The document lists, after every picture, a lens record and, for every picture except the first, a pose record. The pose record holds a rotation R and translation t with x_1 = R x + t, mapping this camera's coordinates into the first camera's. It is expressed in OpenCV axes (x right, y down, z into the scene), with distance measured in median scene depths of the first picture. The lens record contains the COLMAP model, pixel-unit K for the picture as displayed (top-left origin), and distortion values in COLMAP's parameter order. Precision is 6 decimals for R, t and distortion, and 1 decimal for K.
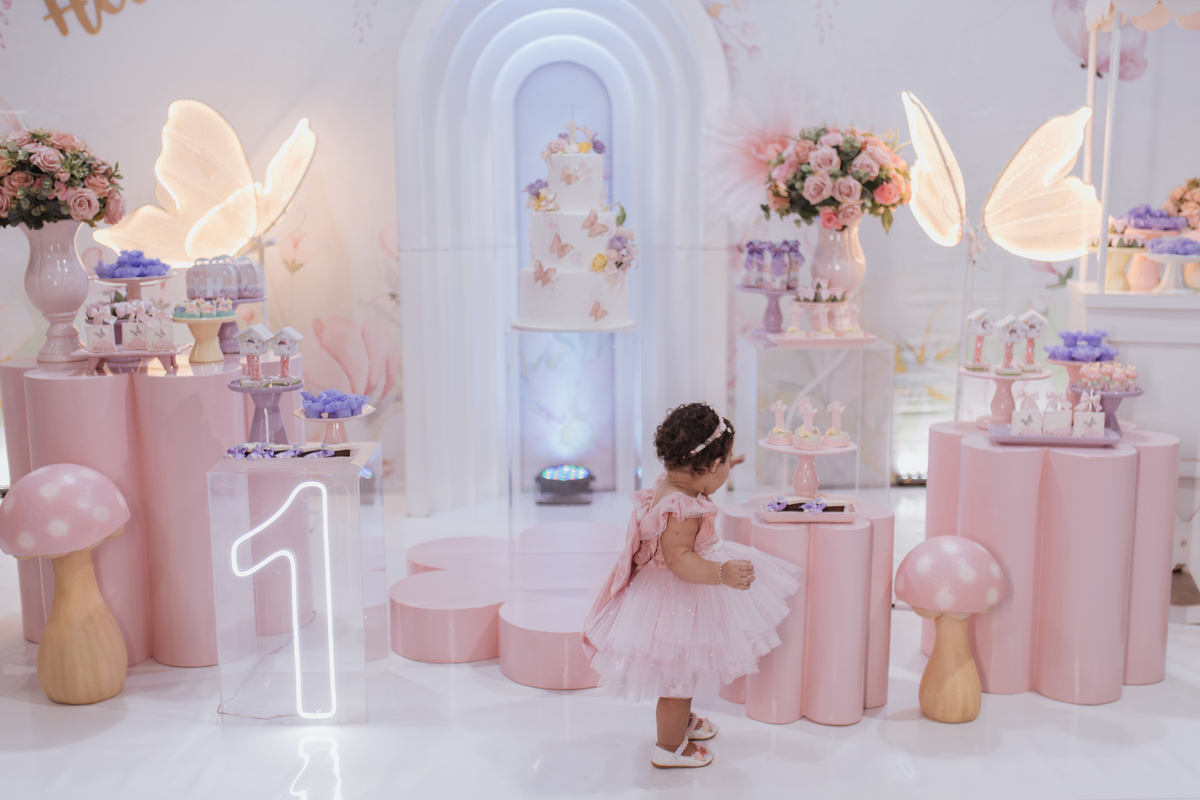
lens RADIAL K [[1213.2, 0, 600.9], [0, 1213.2, 425.1], [0, 0, 1]] dist [0.008092, 0.000000]
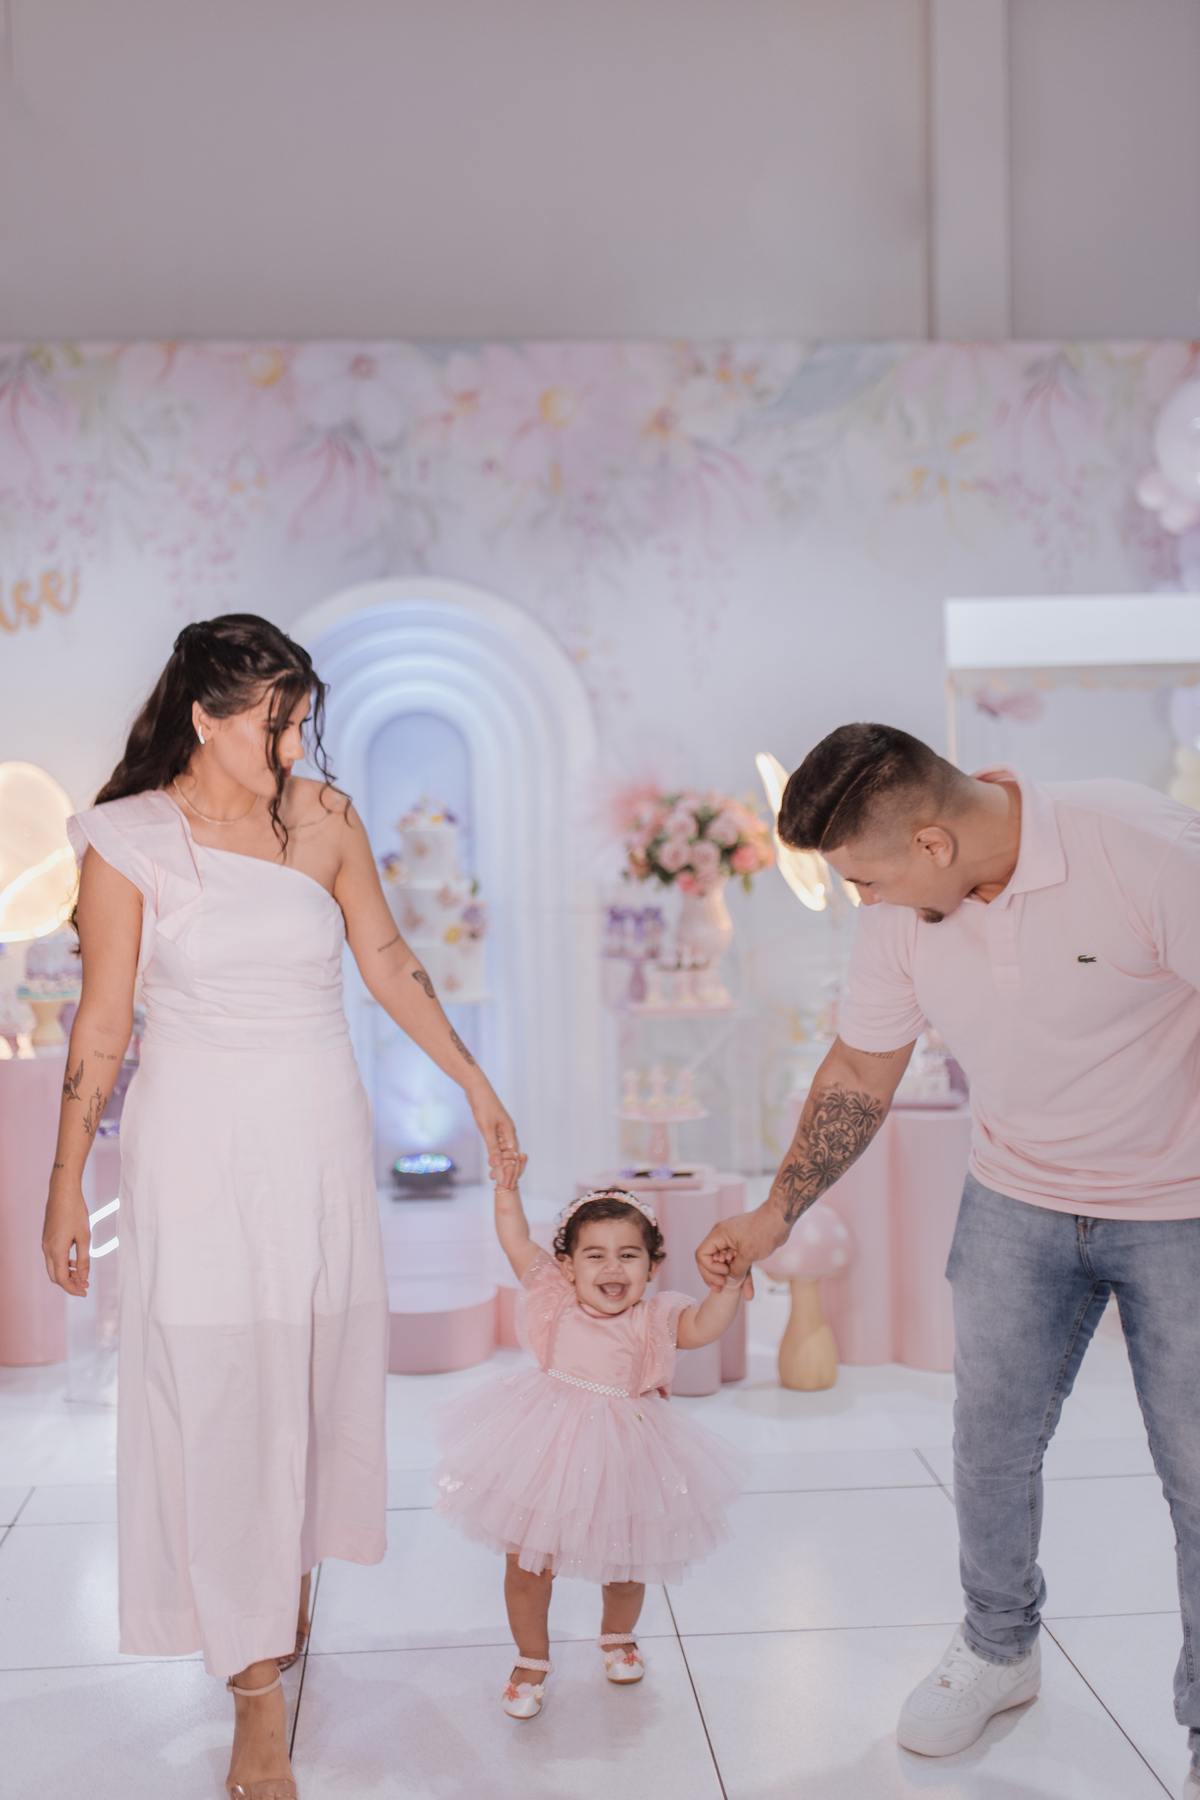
lens RADIAL K [[1987.2, 0, 596.6], [0, 1987.2, 833.9], [0, 0, 1]] dist [0.001766, 0.000000]
pose [[0.998793, -0.014089, 0.047060, 0.040239], [0.021375, 0.987187, -0.158130, 0.043487], [-0.044229, 0.158945, 0.986296, -0.608672]]
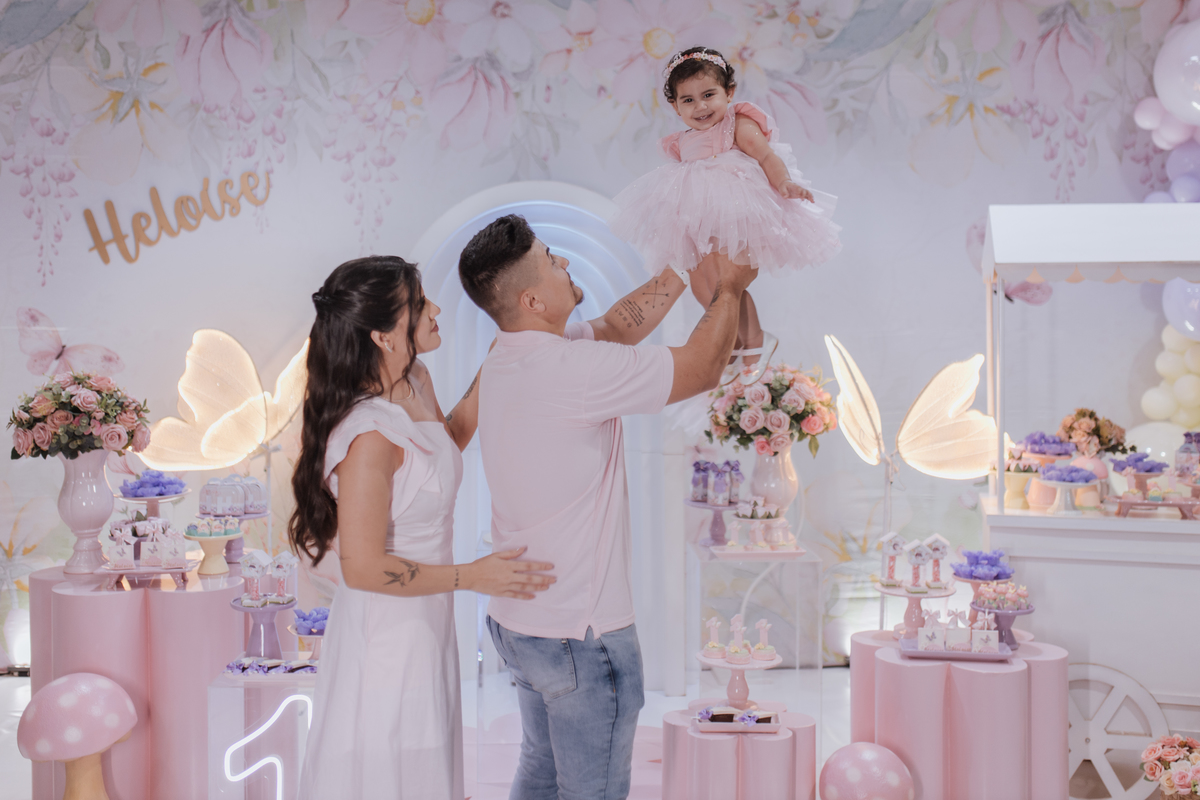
lens RADIAL K [[1206.5, 0, 613.6], [0, 1206.5, 346.6], [0, 0, 1]] dist [0.007324, 0.000000]
pose [[0.999993, 0.003679, 0.001114, 0.046556], [-0.003465, 0.988261, -0.152734, -0.090535], [-0.001663, 0.152729, 0.988267, -0.146380]]
